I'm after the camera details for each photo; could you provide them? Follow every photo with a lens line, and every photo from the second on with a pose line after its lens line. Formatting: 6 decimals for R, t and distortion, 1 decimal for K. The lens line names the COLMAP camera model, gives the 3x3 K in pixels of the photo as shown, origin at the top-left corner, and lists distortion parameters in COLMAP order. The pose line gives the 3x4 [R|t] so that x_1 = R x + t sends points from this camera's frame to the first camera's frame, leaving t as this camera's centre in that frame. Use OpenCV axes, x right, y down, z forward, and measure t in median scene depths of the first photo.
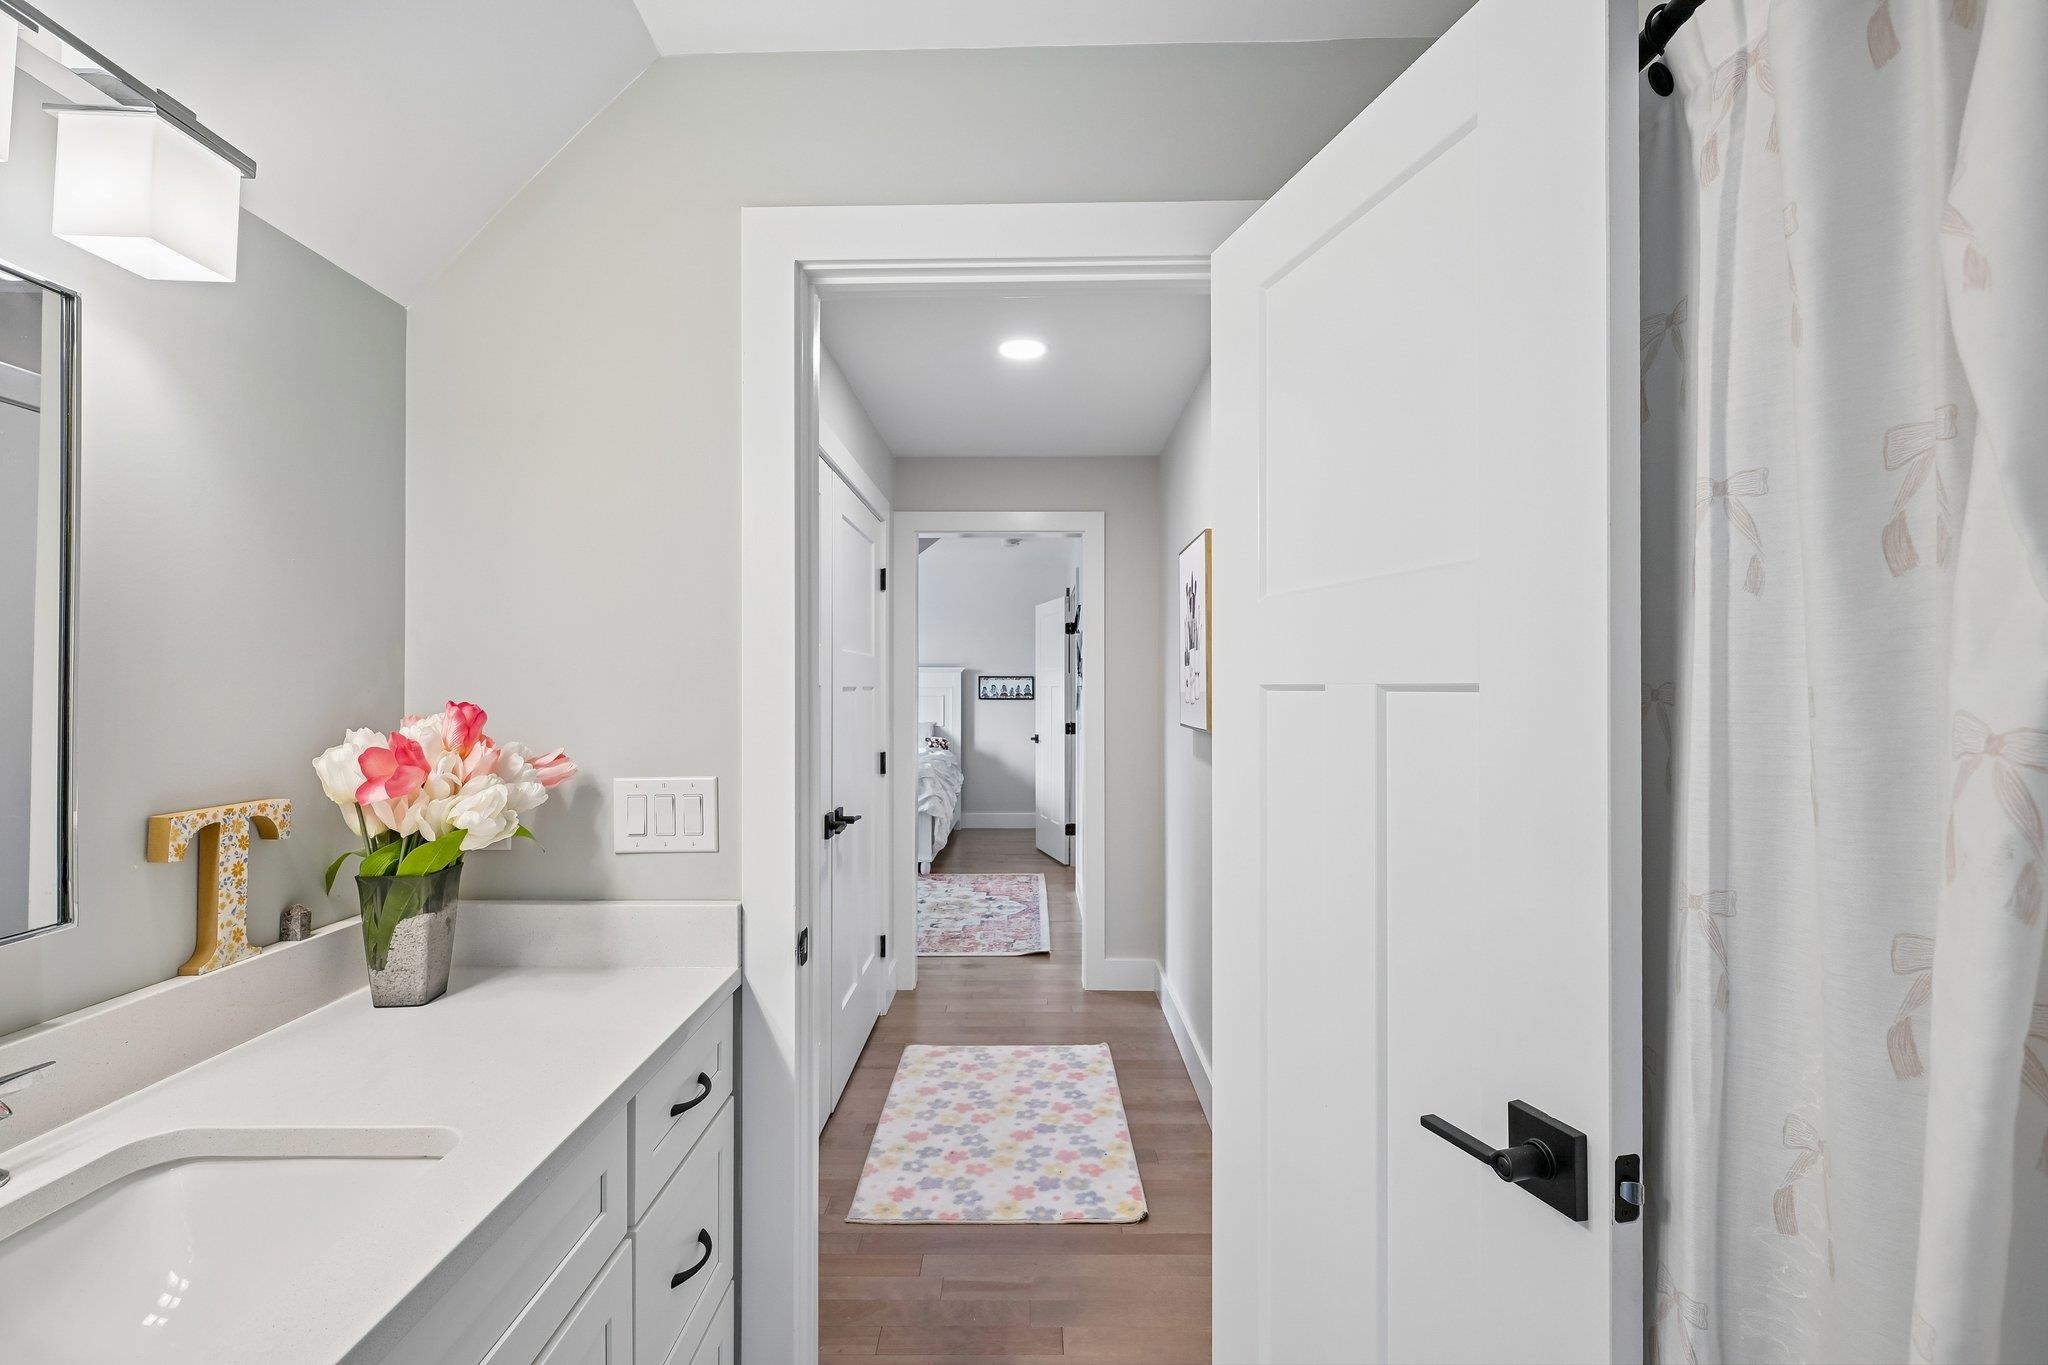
lens RADIAL K [[920.4, 0, 1024.2], [0, 920.4, 681.0], [0, 0, 1]] dist [0.003761, 0.000766]
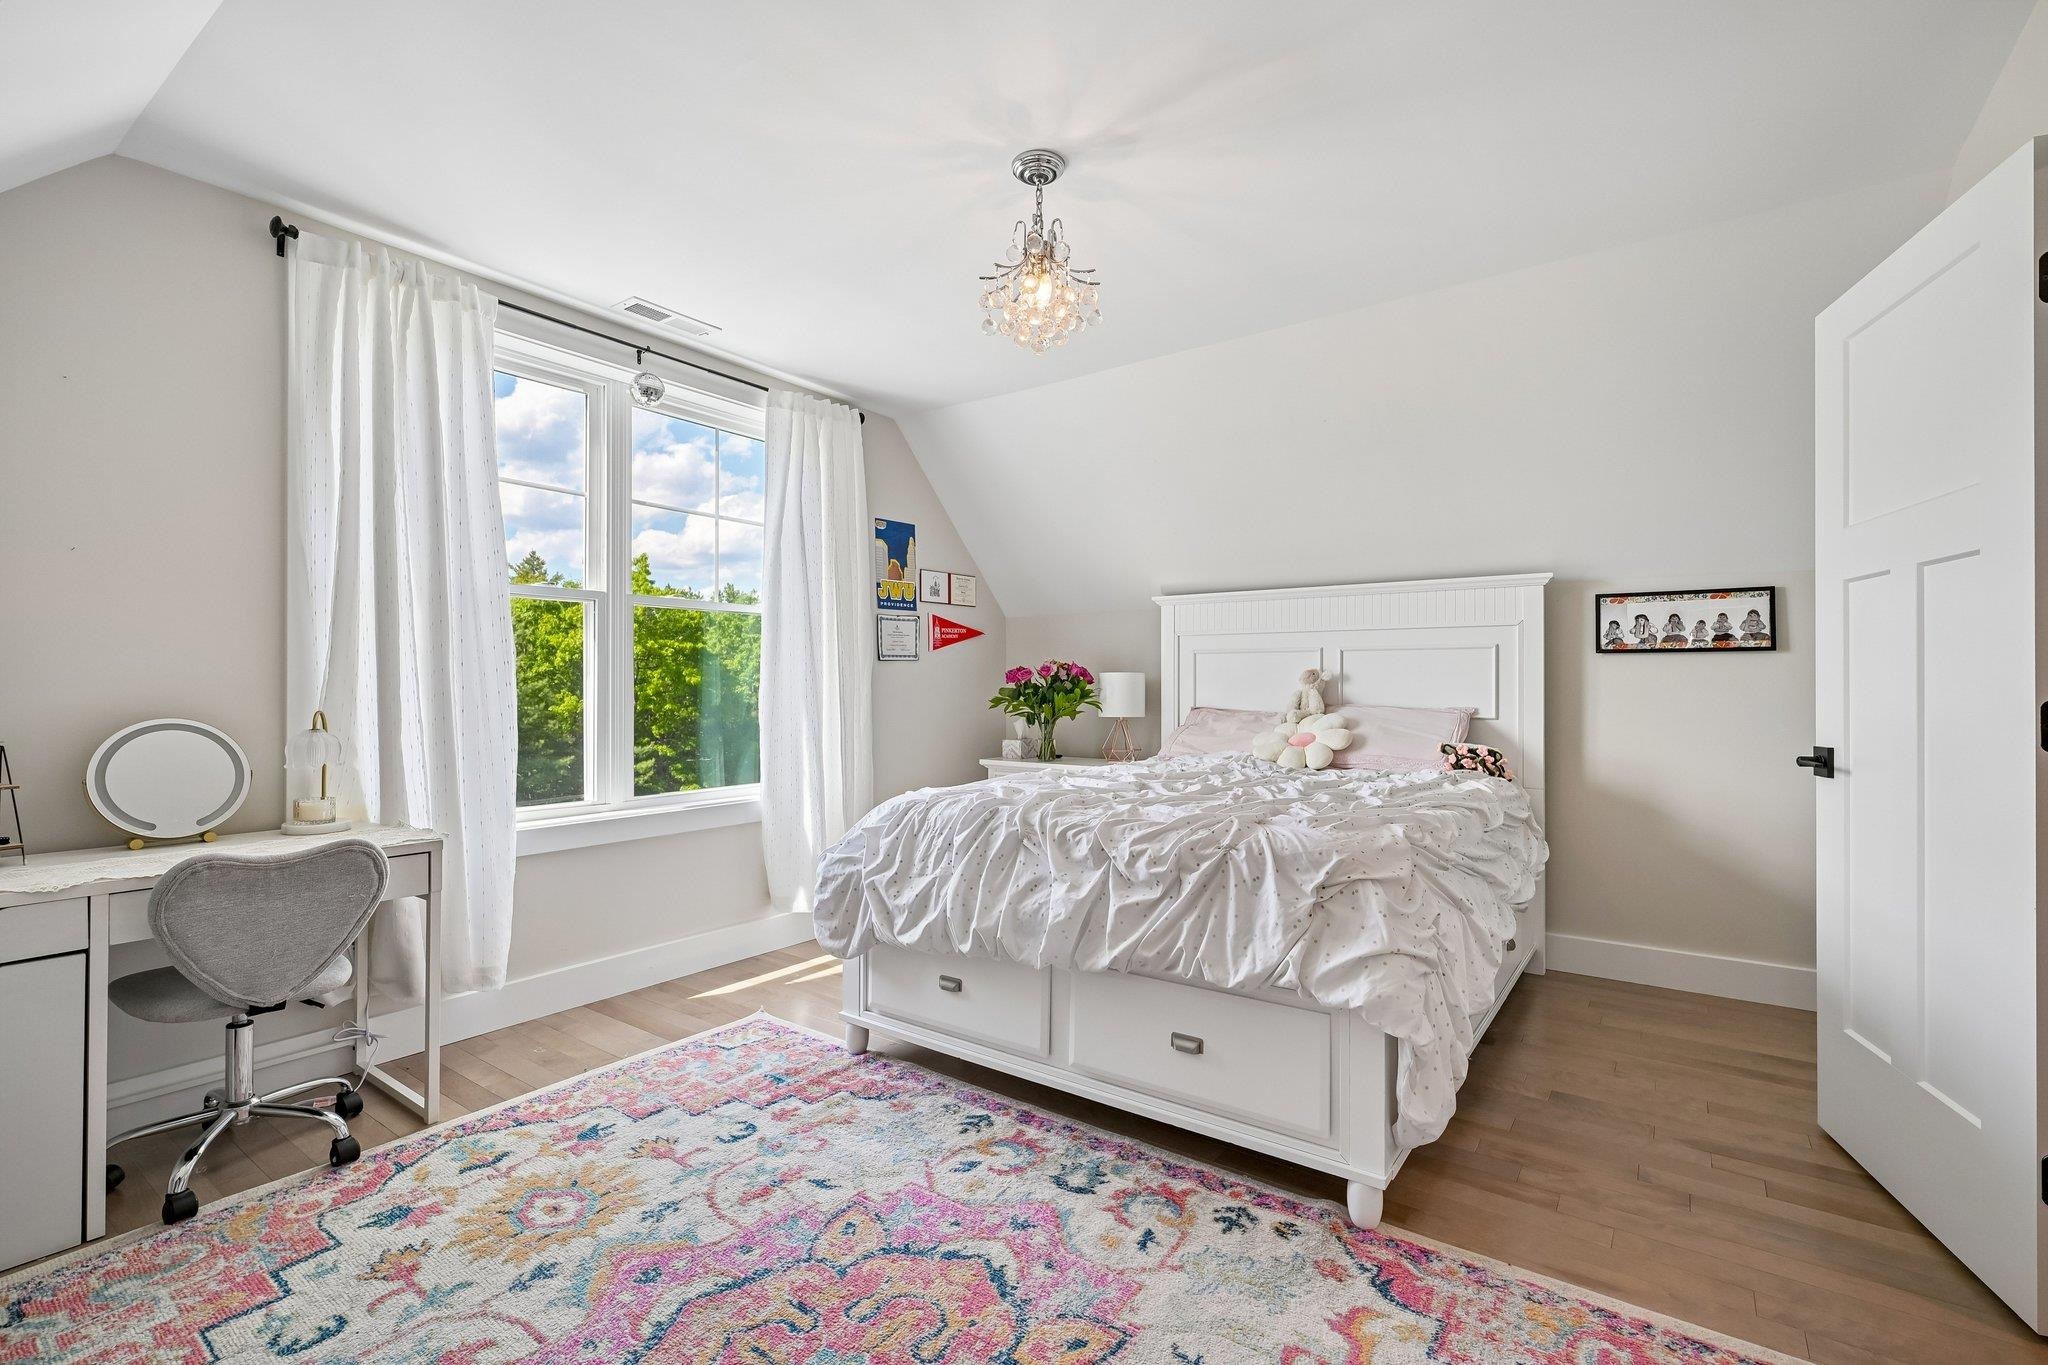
lens RADIAL K [[920.4, 0, 1011.9], [0, 920.4, 680.1], [0, 0, 1]] dist [0.003761, 0.000766]
pose [[0.812257, -0.003100, -0.583291, -0.022611], [0.002267, 0.999995, -0.002157, 0.032808], [0.583295, 0.000430, 0.812260, 0.542772]]
